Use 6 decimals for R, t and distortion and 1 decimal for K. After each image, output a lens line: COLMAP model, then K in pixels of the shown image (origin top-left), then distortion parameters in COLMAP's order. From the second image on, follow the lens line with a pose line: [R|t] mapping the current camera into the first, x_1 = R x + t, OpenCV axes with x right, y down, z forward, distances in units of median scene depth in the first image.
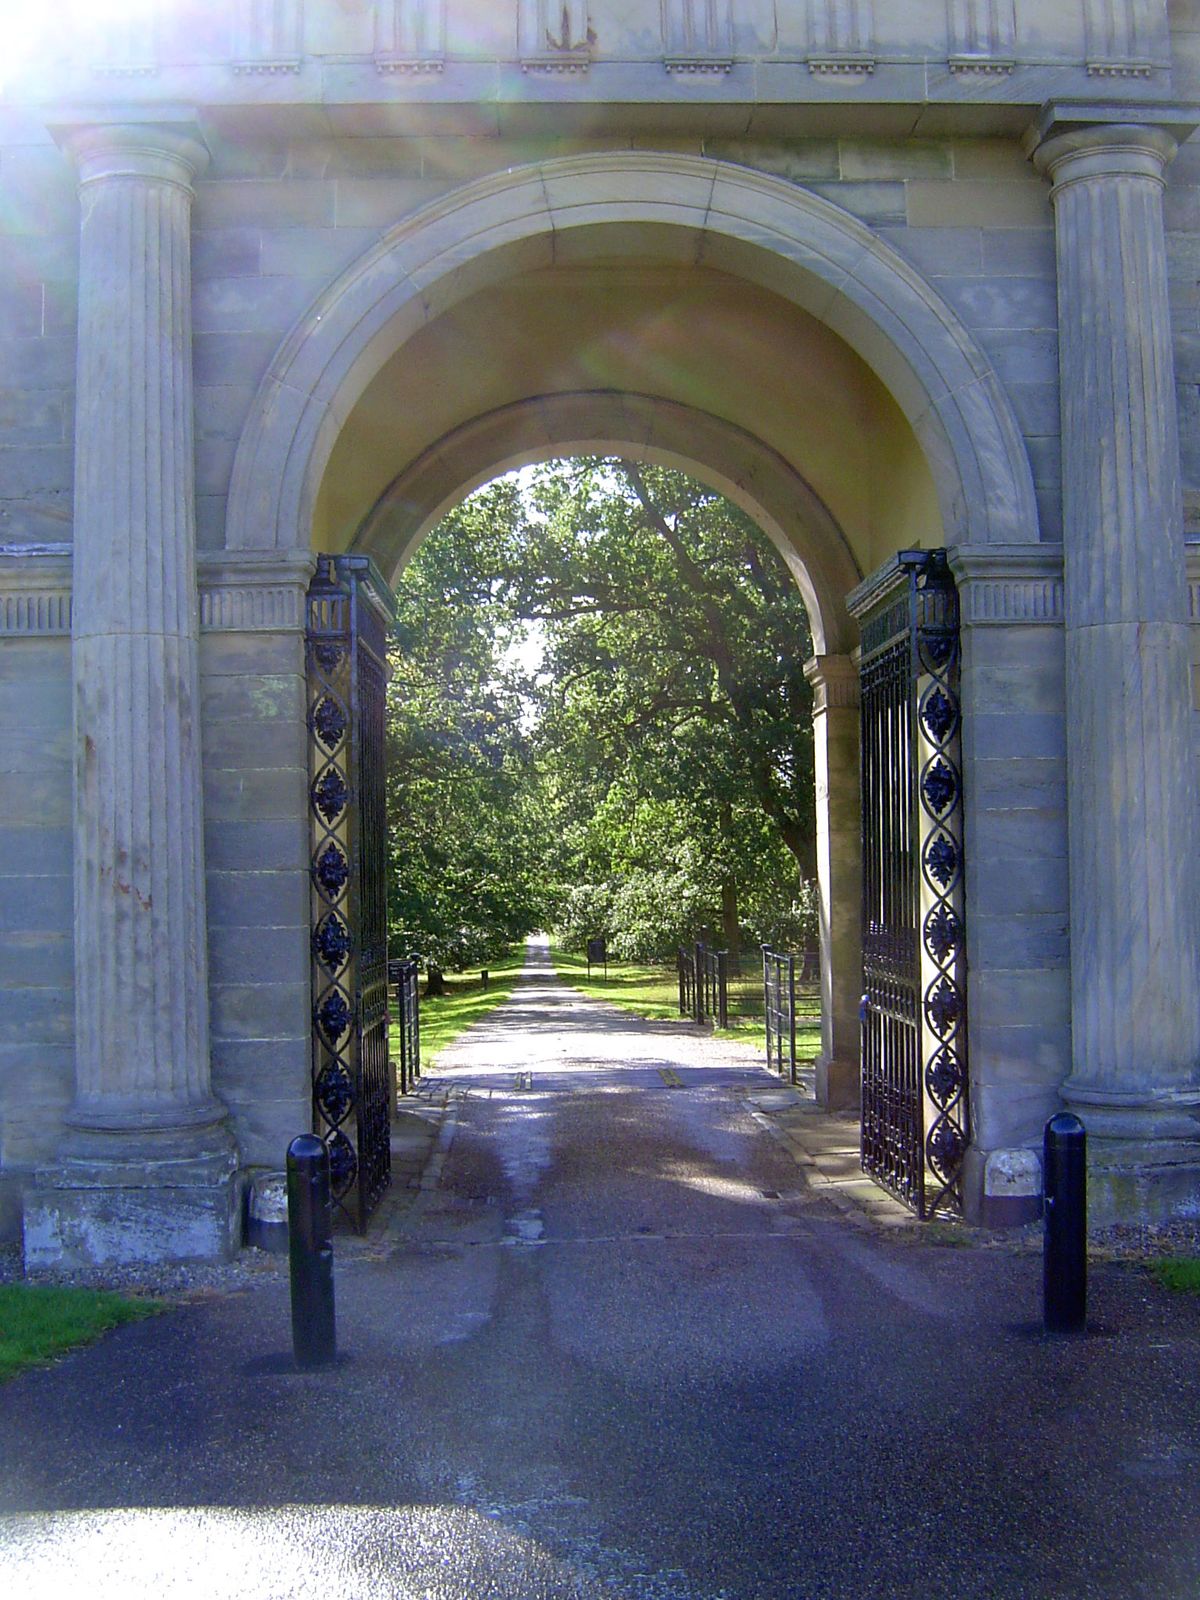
lens RADIAL K [[1850.2, 0, 600.0], [0, 1850.2, 800.0], [0, 0, 1]] dist [-0.125951, 0.004047]
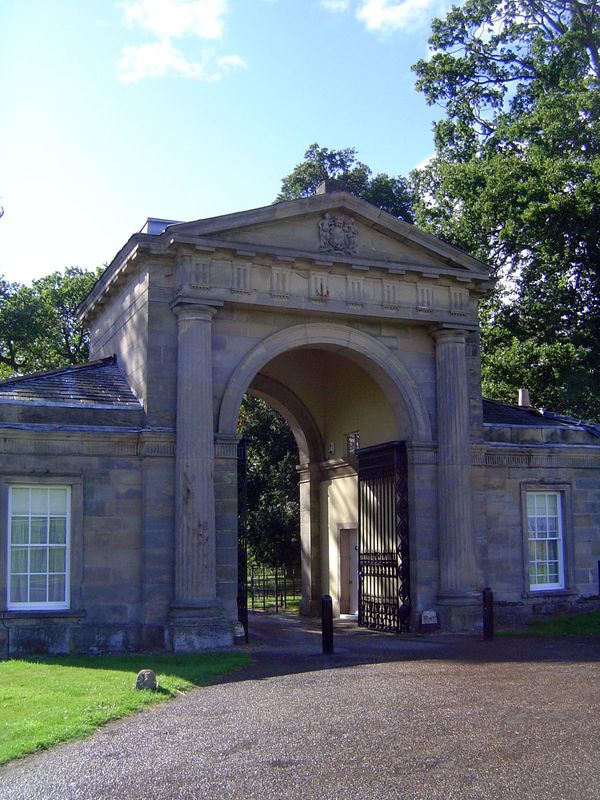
lens RADIAL K [[925.1, 0, 300.0], [0, 925.1, 400.0], [0, 0, 1]] dist [-0.125951, 0.004047]
pose [[0.930551, 0.061077, 0.361031, -0.685945], [-0.015219, 0.991590, -0.128522, 0.017069], [-0.365845, 0.114102, 0.923655, -0.611658]]
